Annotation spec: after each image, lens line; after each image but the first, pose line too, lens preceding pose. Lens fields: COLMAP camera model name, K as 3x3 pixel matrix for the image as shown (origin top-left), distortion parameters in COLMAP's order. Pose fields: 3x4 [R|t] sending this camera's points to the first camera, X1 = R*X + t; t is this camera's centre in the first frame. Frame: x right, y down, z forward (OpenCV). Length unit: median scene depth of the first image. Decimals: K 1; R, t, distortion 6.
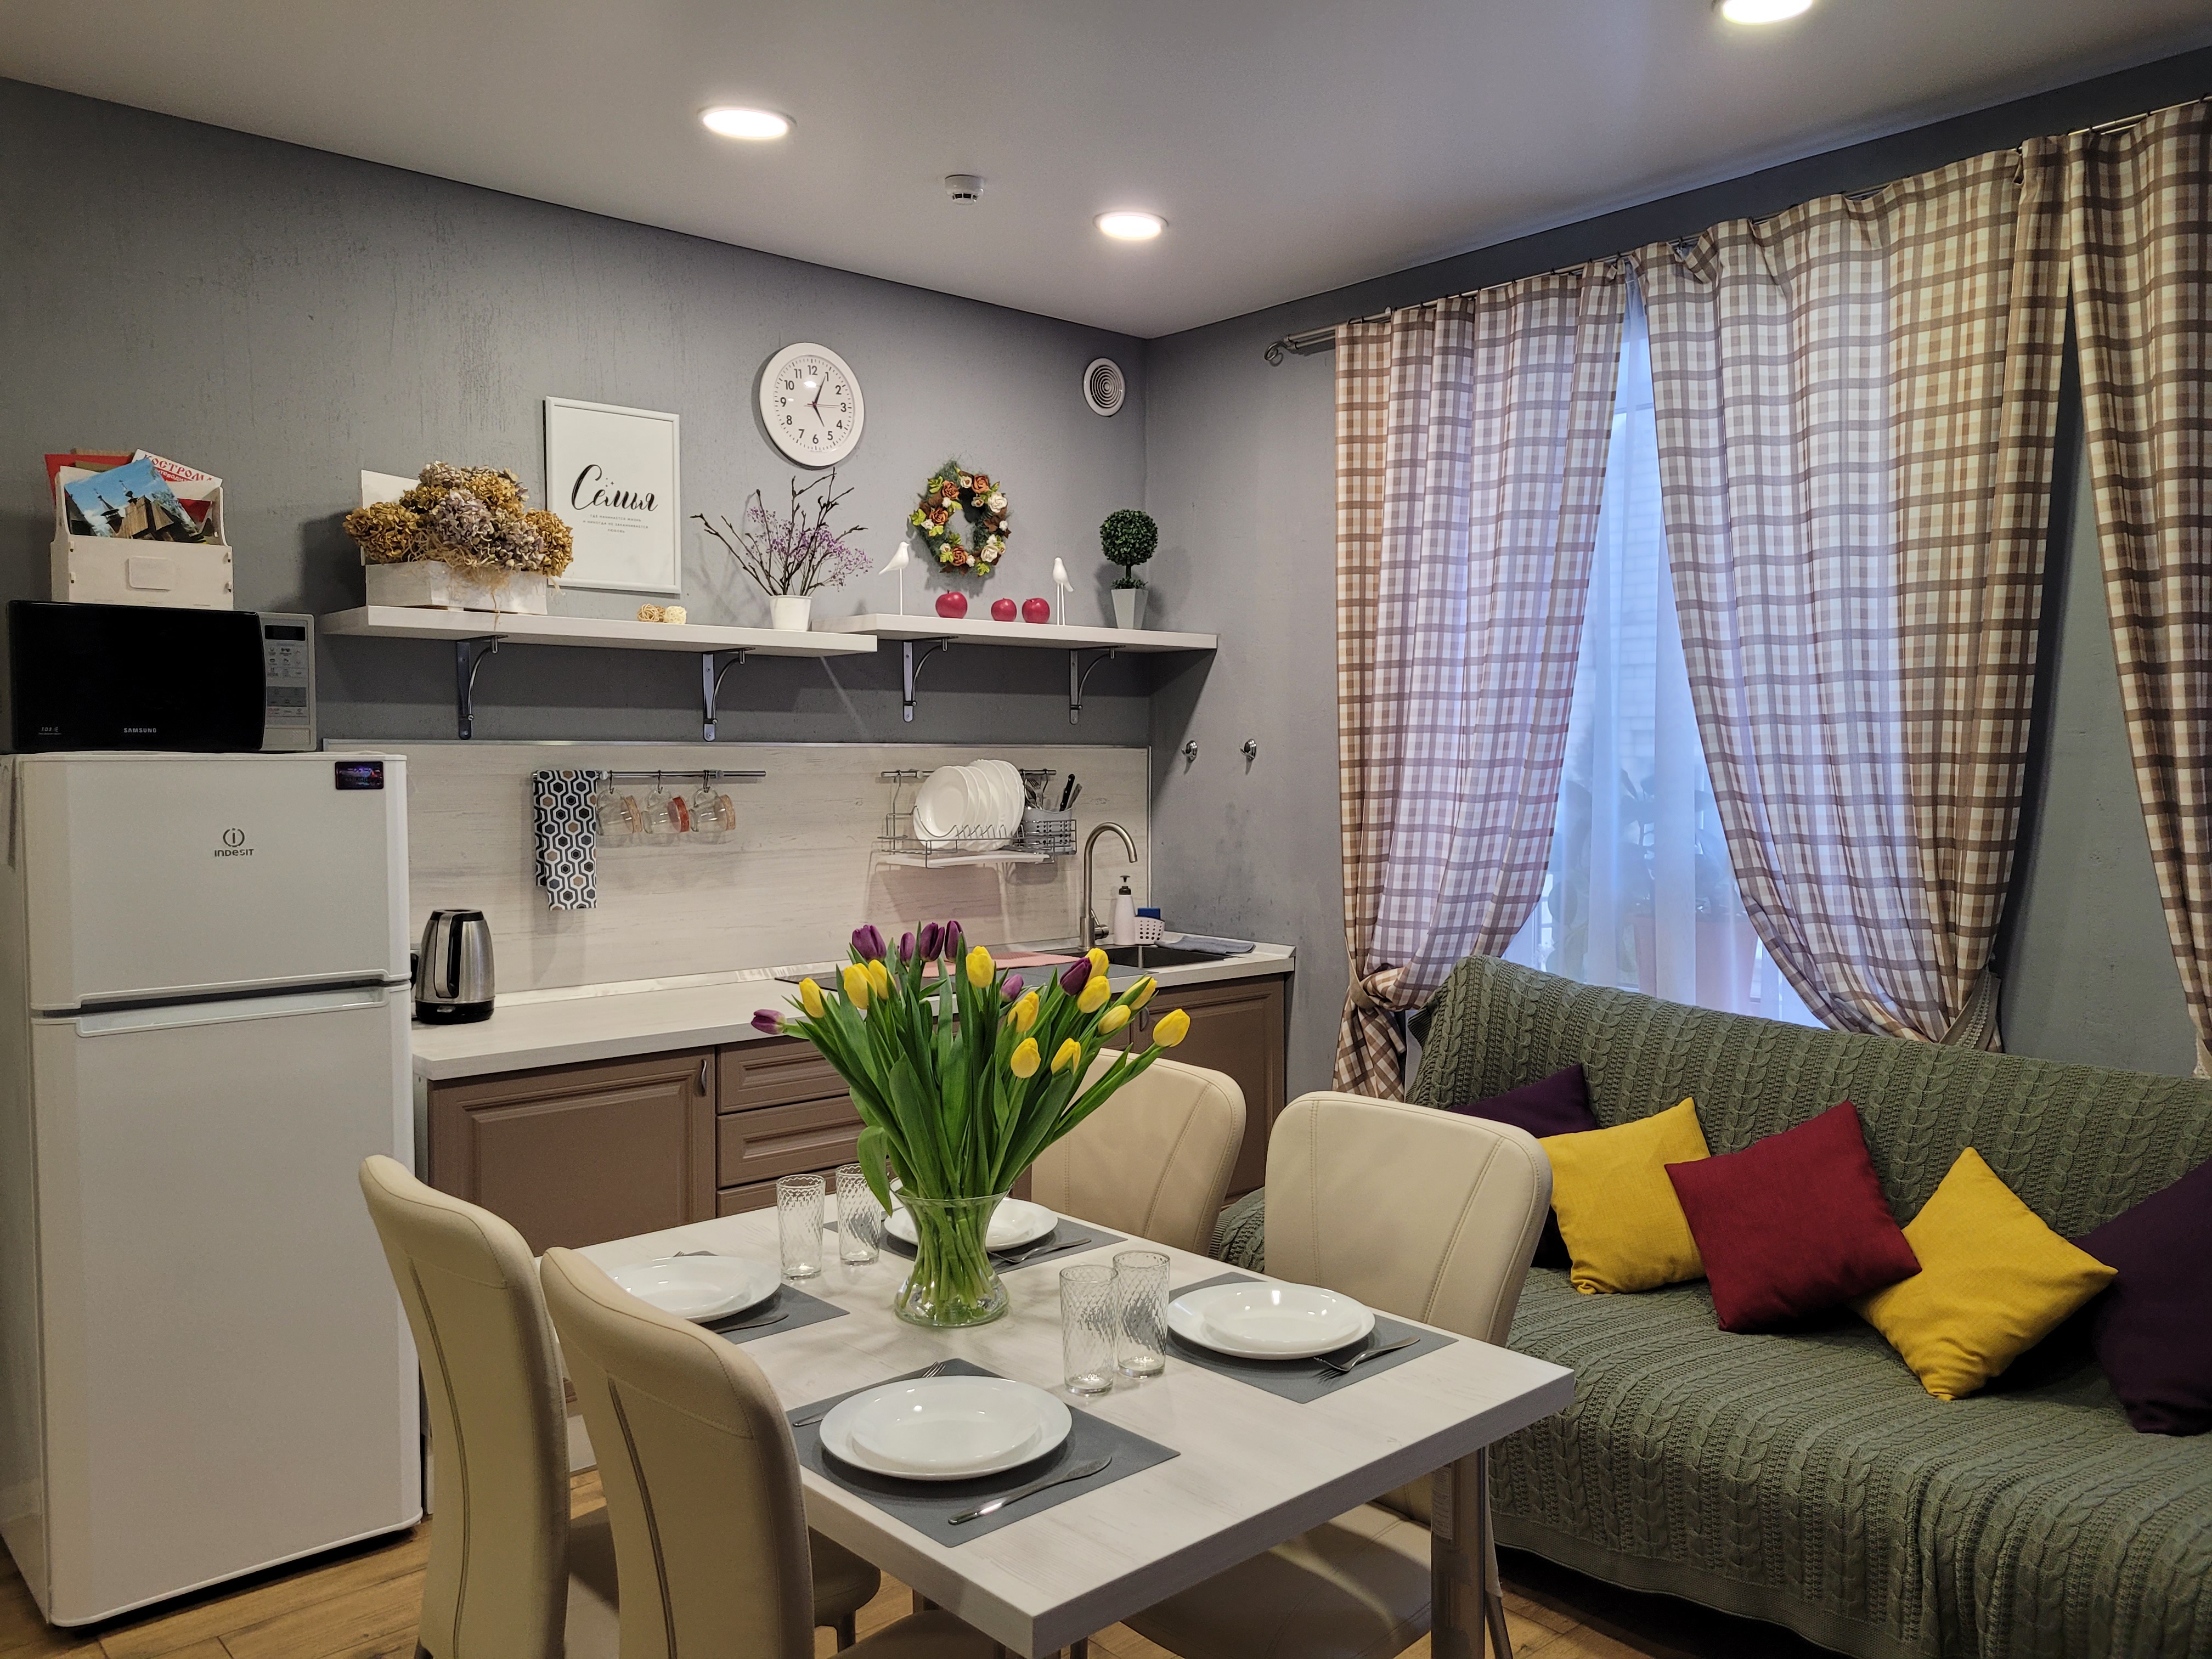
lens RADIAL K [[1675.4, 0, 1166.0], [0, 1675.4, 832.3], [0, 0, 1]] dist [0.034859, -0.036733]
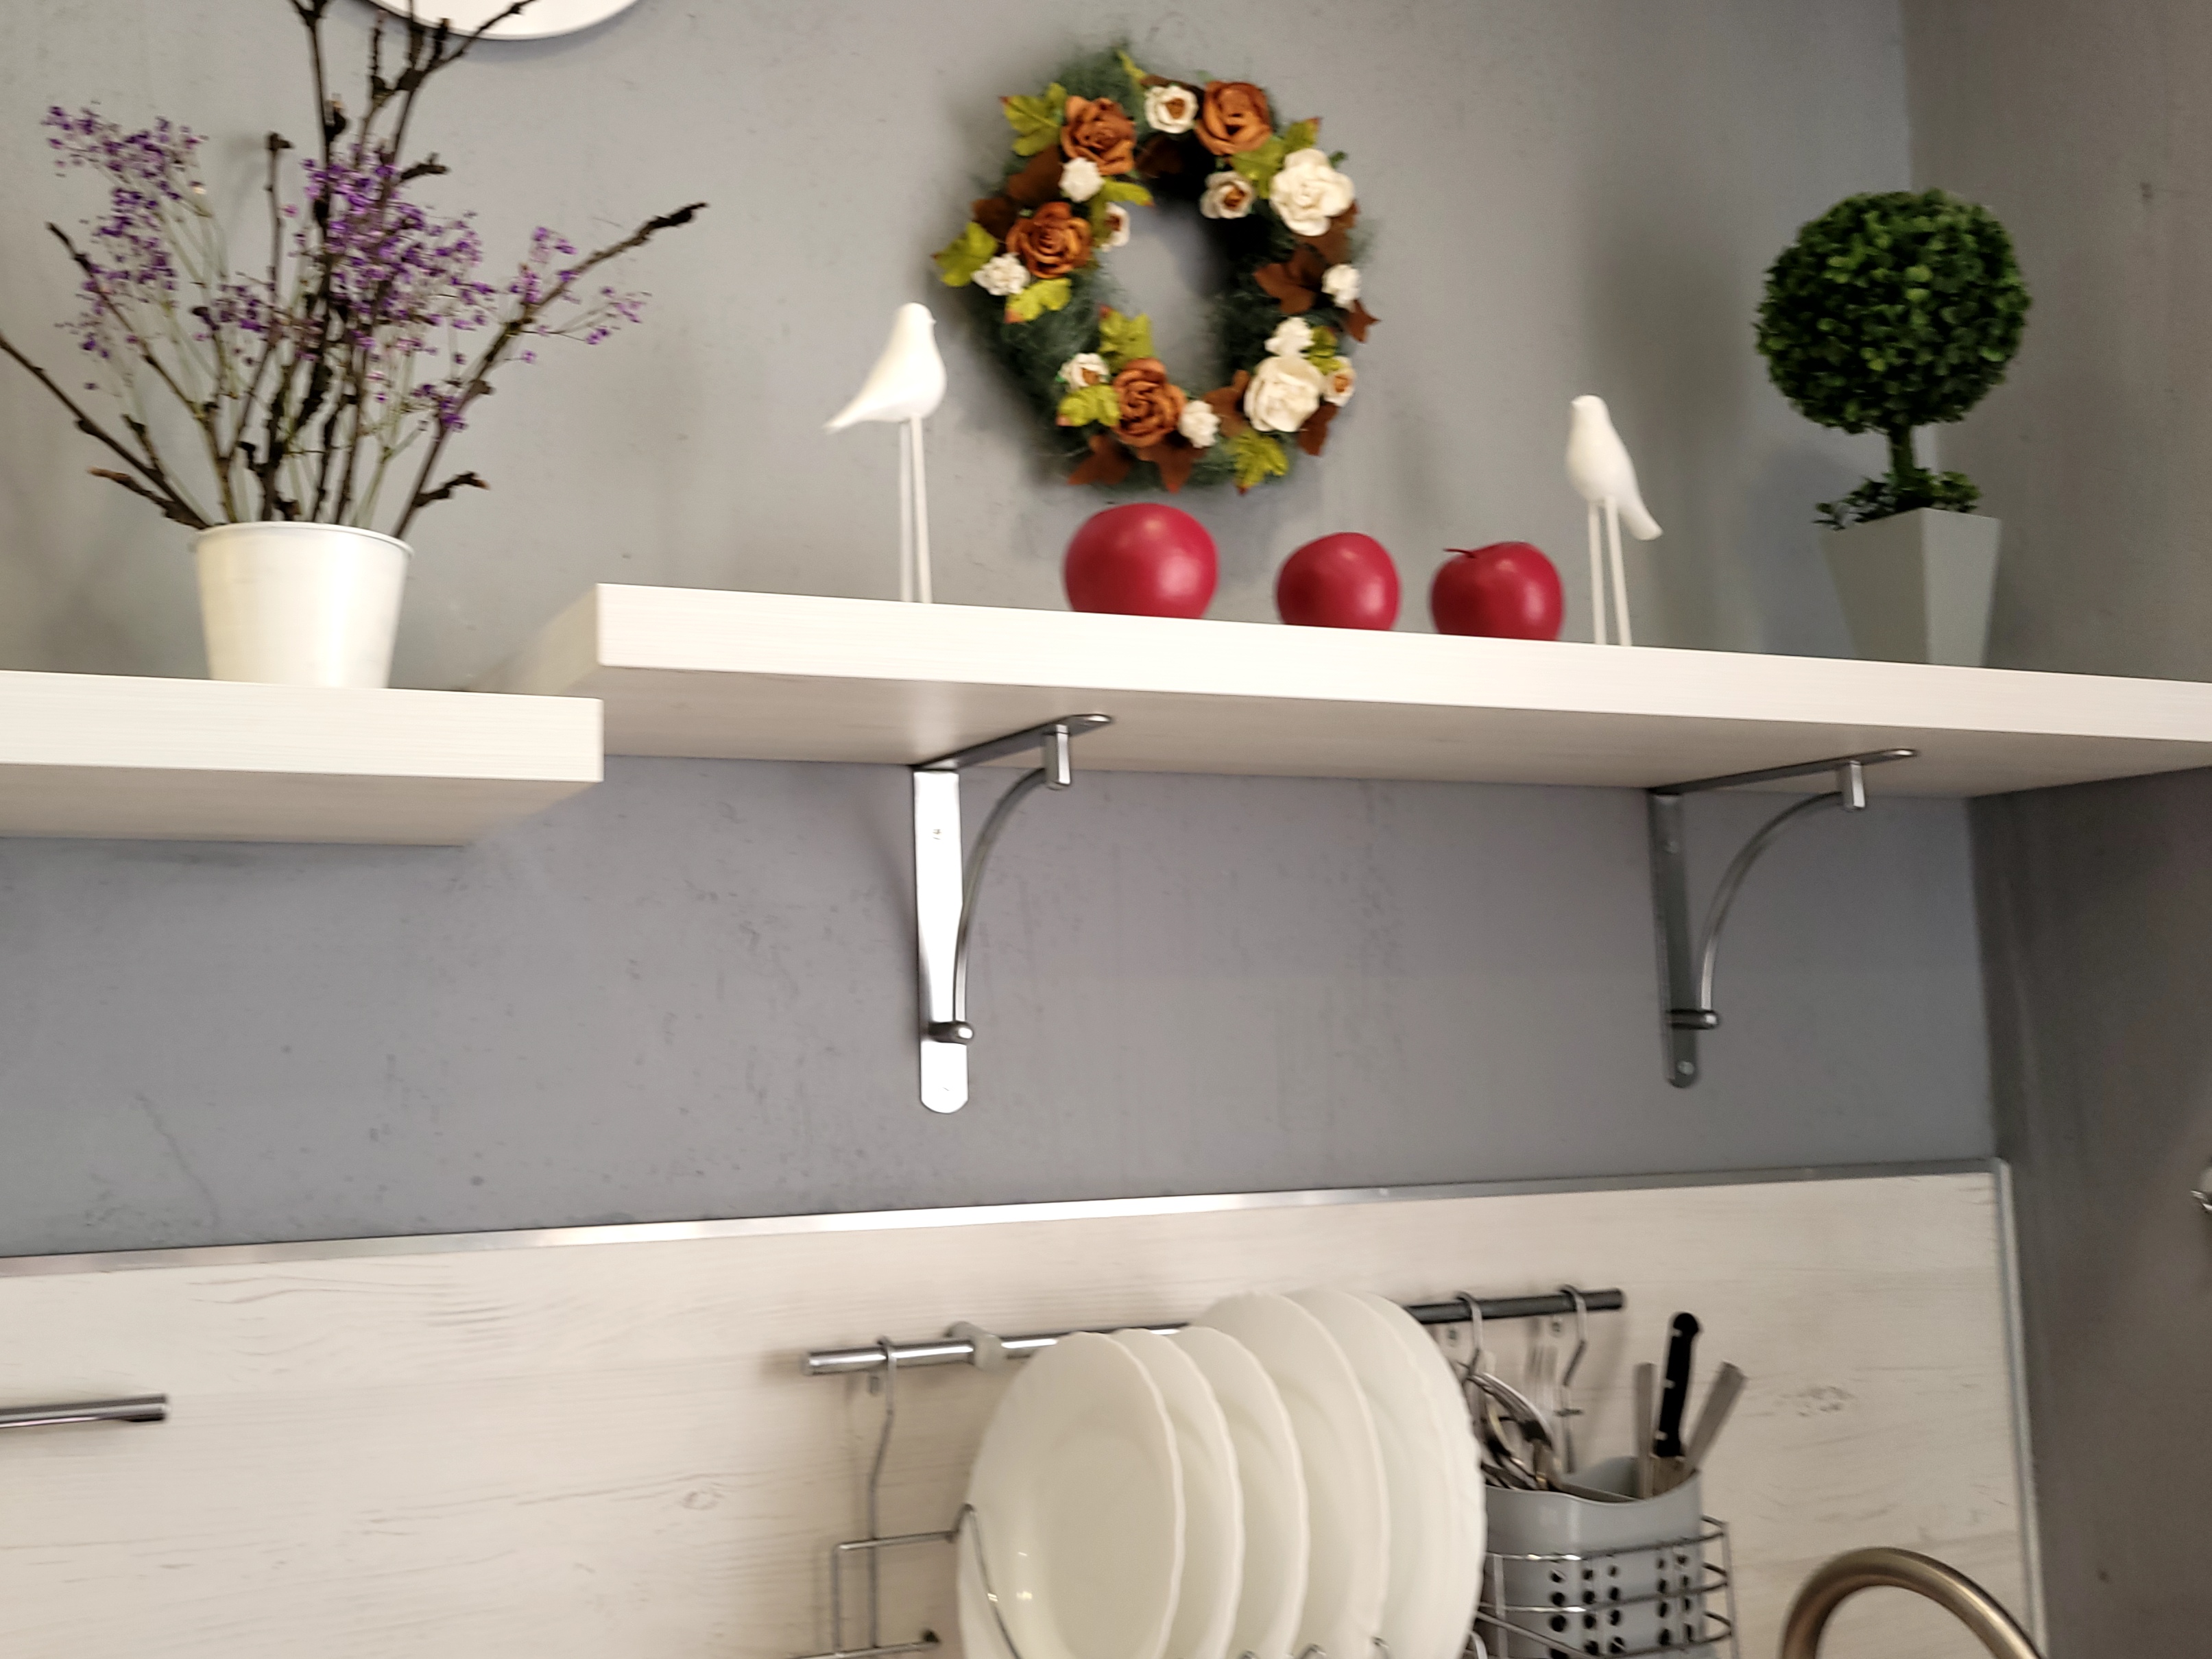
lens RADIAL K [[2125.9, 0, 868.1], [0, 2125.9, 802.4], [0, 0, 1]] dist [0.019069, 0.008186]
pose [[0.929773, -0.057851, -0.363561, -0.053893], [0.001087, 0.988002, -0.154434, -0.062495], [0.368133, 0.143194, 0.918680, 0.716633]]
